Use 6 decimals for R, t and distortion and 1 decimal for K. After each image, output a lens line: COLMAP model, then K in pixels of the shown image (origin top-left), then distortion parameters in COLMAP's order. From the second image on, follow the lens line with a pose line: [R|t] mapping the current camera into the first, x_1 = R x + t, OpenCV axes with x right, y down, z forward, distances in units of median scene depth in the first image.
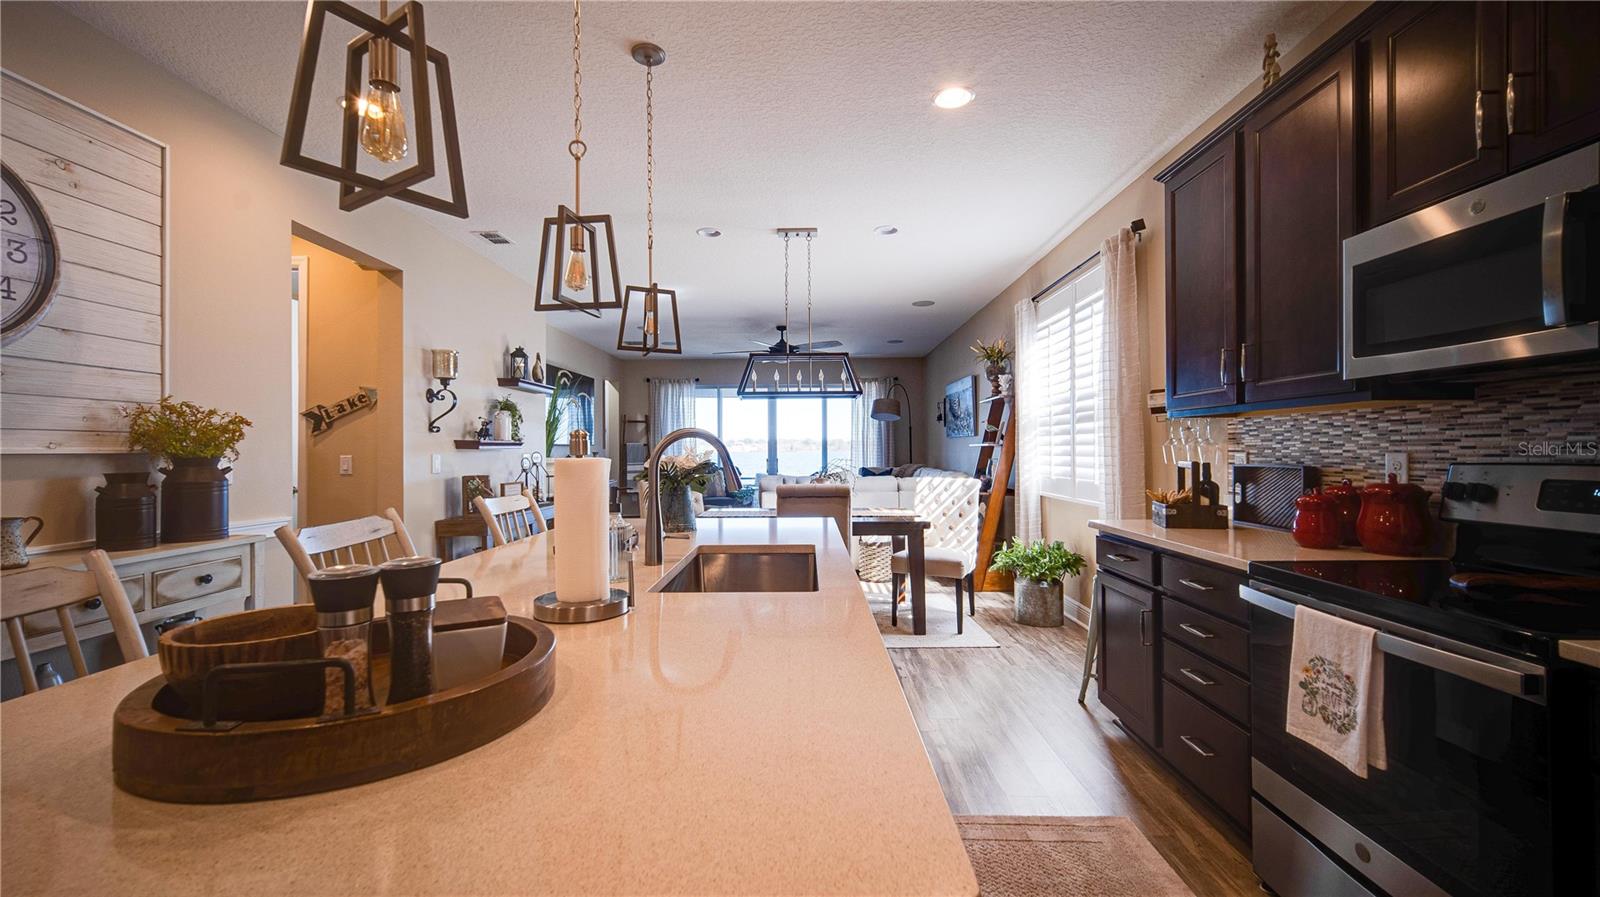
lens RADIAL K [[648.2, 0, 796.4], [0, 648.2, 448.4], [0, 0, 1]] dist [0.005688, -0.003901]
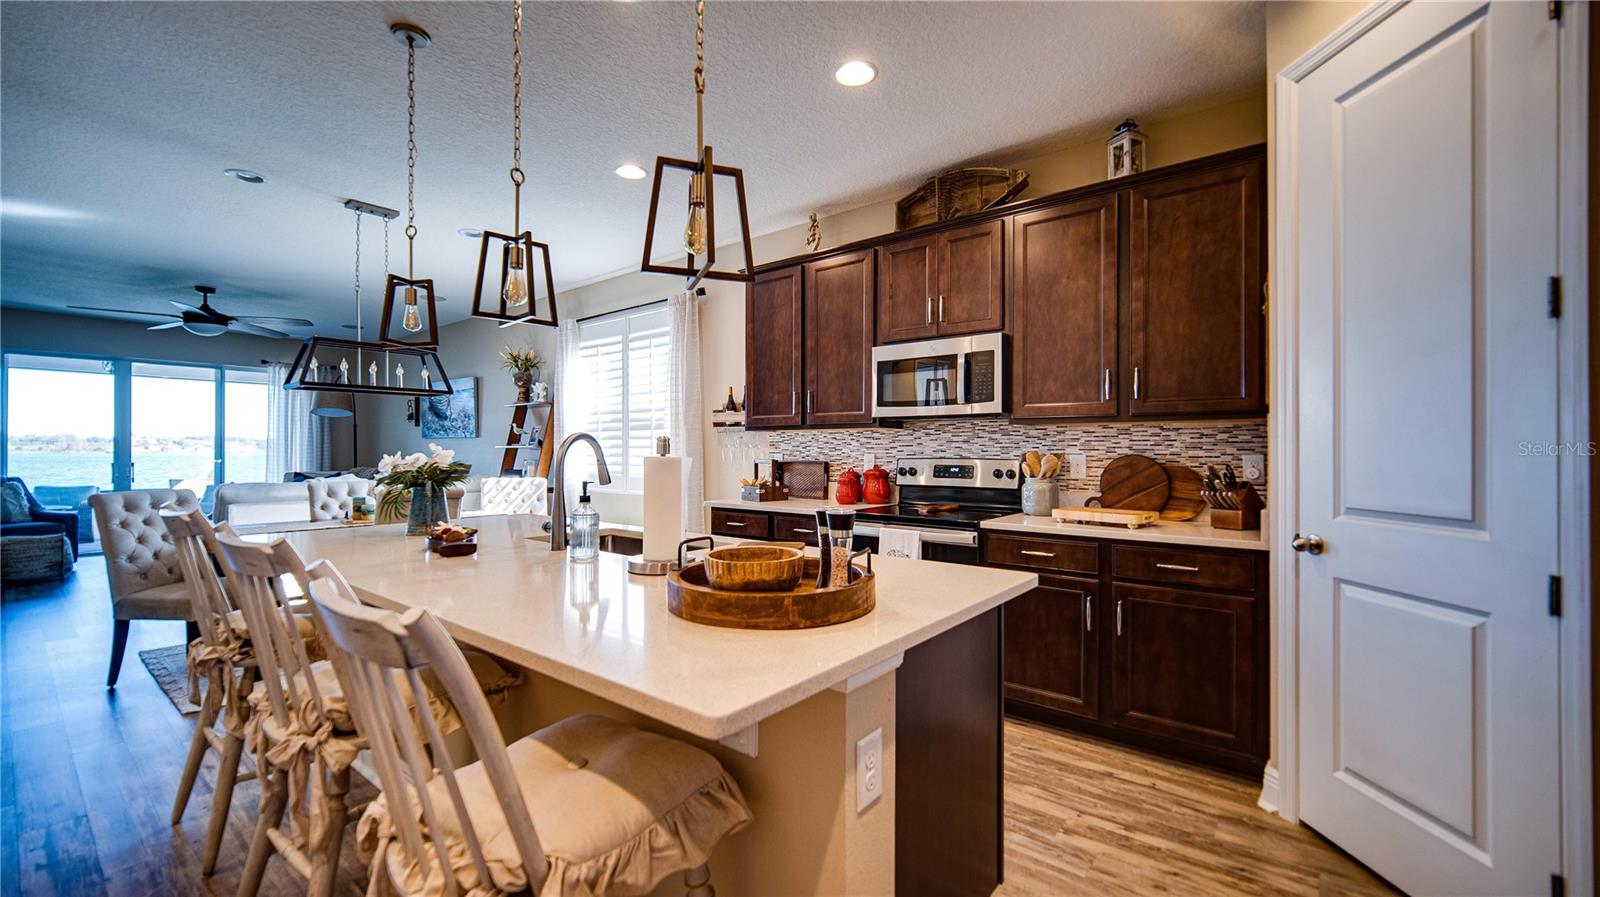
lens RADIAL K [[648.2, 0, 796.4], [0, 648.2, 448.4], [0, 0, 1]] dist [0.005688, -0.003901]
pose [[0.604031, 0.005554, 0.796941, -0.471668], [-0.003691, 0.999984, -0.004172, 0.000001], [-0.796952, -0.000421, 0.604042, -0.010331]]
